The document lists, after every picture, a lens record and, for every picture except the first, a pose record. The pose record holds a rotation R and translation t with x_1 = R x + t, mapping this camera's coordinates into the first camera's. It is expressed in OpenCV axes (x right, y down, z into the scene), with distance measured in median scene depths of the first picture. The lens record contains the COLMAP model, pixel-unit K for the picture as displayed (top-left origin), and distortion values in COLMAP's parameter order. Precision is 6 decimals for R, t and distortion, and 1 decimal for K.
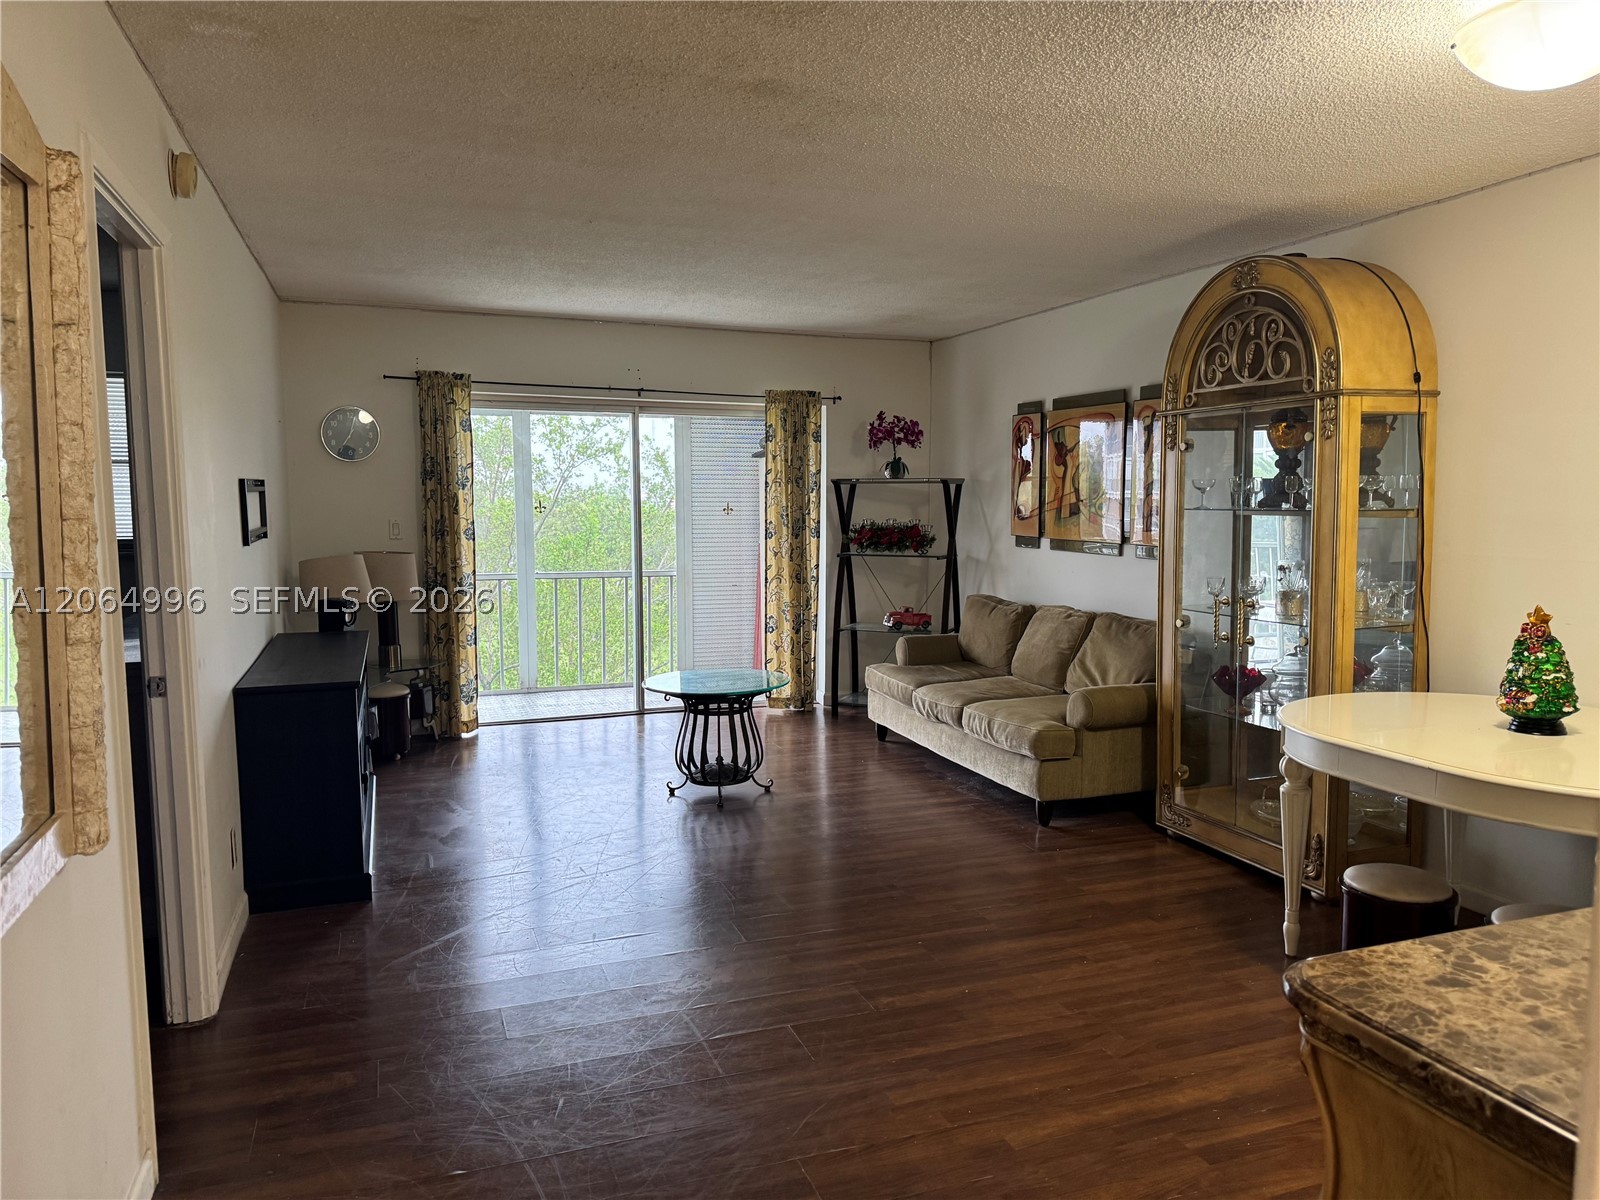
lens RADIAL K [[1124.7, 0, 793.9], [0, 1124.7, 591.1], [0, 0, 1]] dist [0.049865, -0.000232]
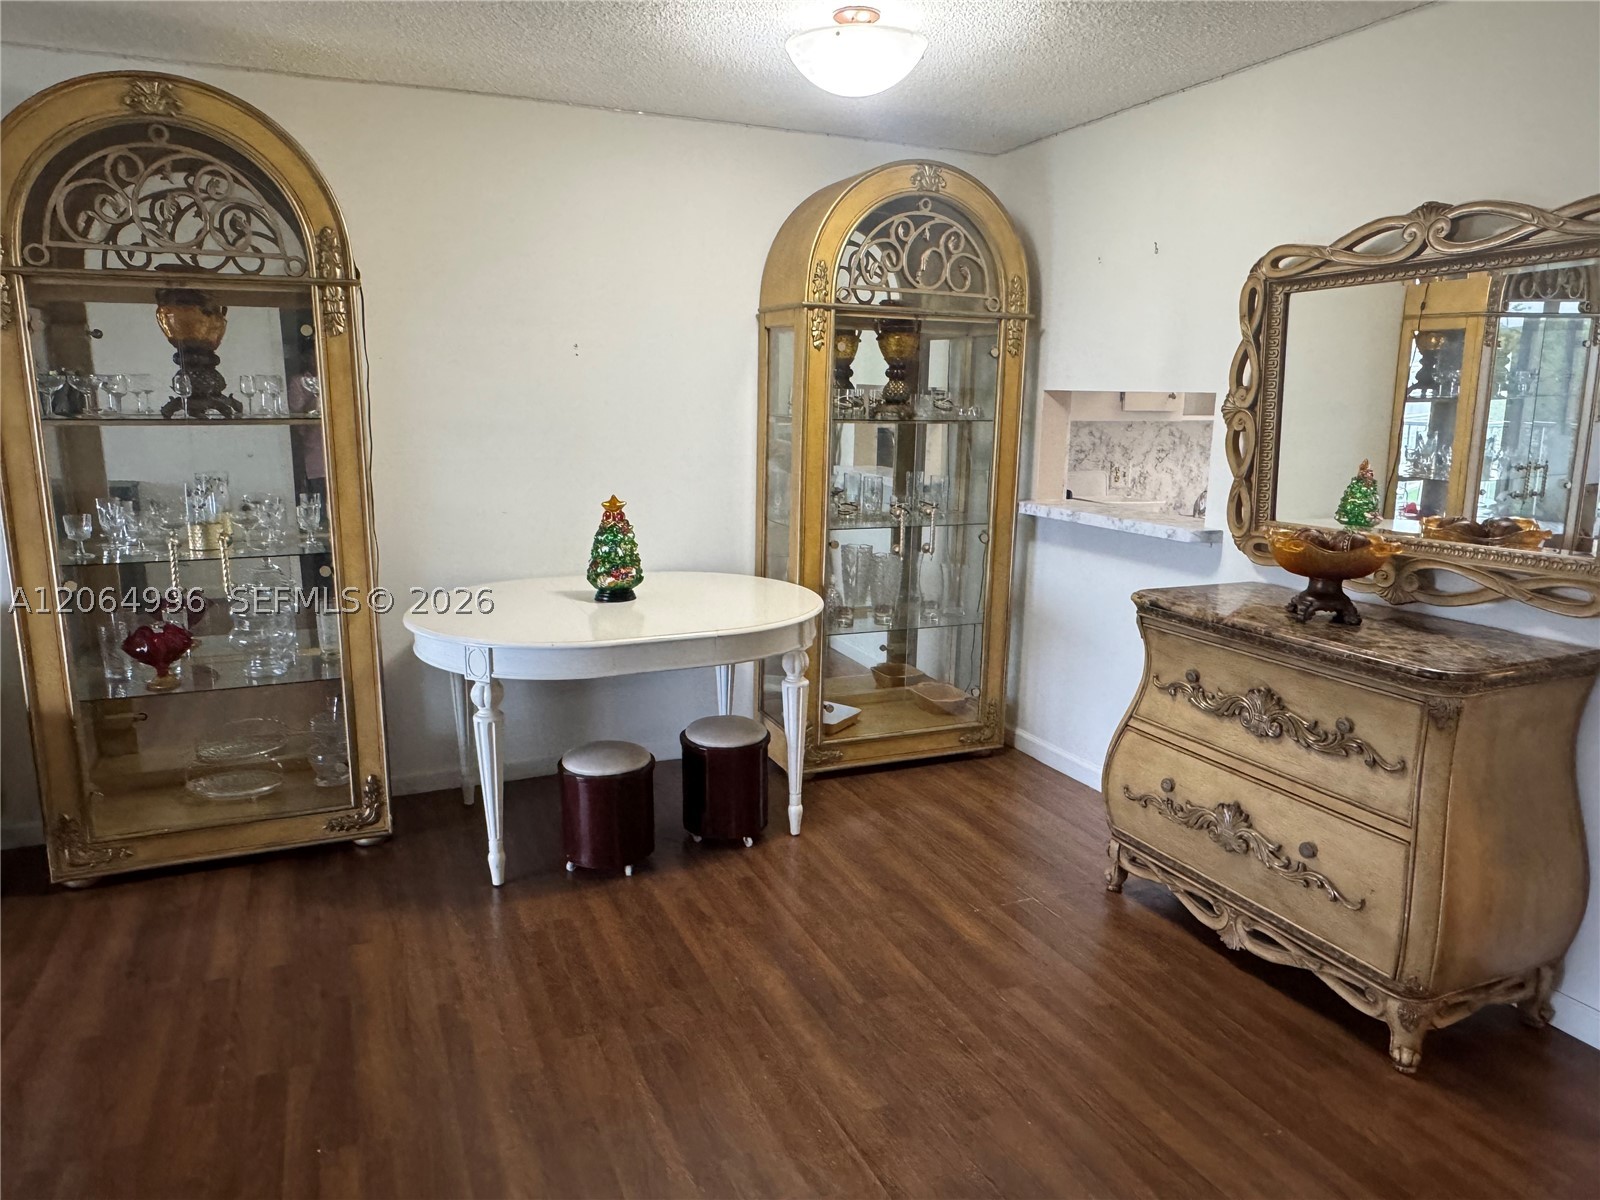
lens RADIAL K [[1080.2, 0, 795.8], [0, 1080.2, 599.1], [0, 0, 1]] dist [-0.006079, 0.007913]
pose [[-0.031894, -0.173847, 0.984256, -0.461443], [0.089764, 0.980279, 0.176053, -0.057927], [-0.995452, 0.093965, -0.015660, 0.814178]]
